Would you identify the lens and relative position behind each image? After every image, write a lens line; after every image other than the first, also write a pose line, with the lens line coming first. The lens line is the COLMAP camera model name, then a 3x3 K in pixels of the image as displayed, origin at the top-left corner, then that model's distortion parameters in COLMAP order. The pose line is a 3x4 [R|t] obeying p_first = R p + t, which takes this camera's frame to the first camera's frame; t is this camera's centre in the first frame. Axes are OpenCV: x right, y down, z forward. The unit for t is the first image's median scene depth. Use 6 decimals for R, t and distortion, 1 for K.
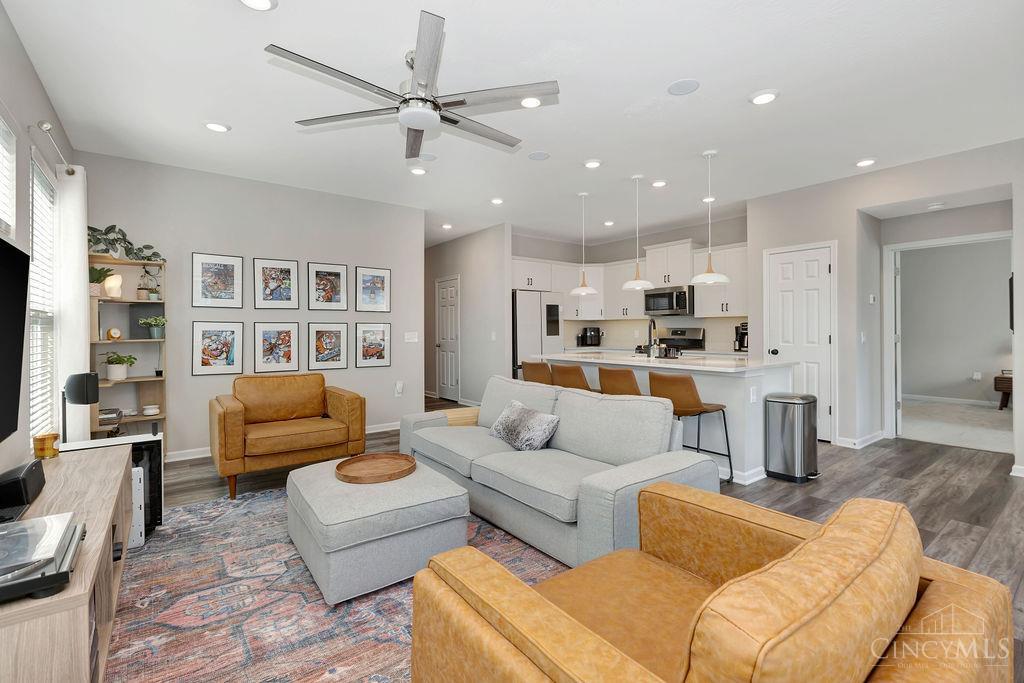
lens RADIAL K [[460.8, 0, 517.2], [0, 460.8, 333.4], [0, 0, 1]] dist [-0.000966, -0.000067]
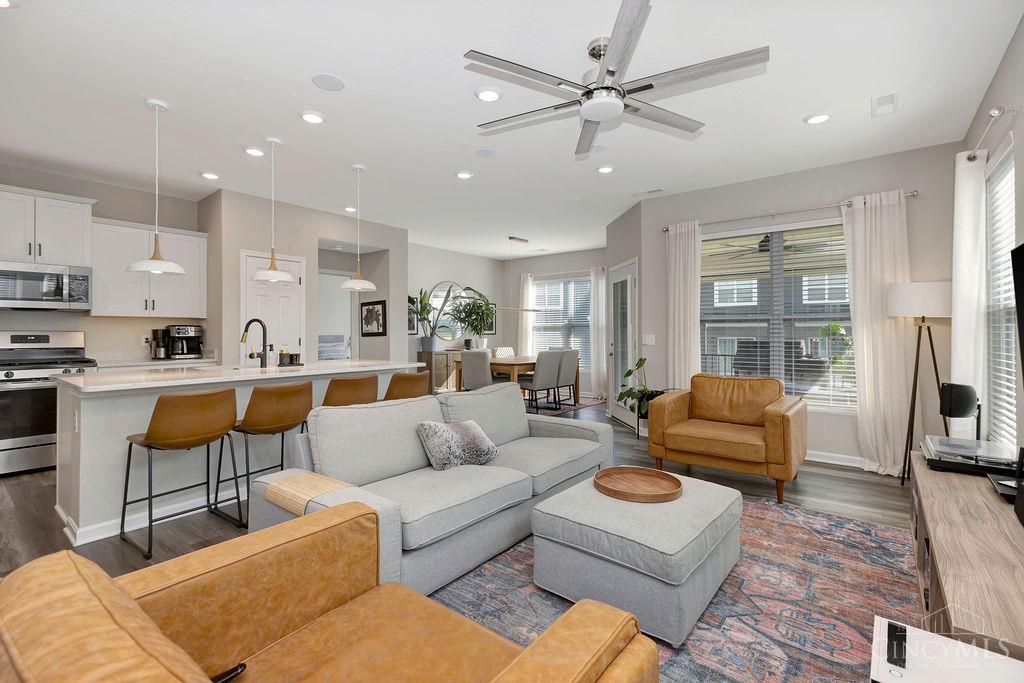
lens RADIAL K [[460.8, 0, 517.3], [0, 460.8, 335.4], [0, 0, 1]] dist [-0.000966, -0.000067]
pose [[-0.248720, -0.001645, 0.968574, -1.262900], [0.009507, 0.999946, 0.004139, -0.005897], [-0.968529, 0.010237, -0.248691, 1.634529]]
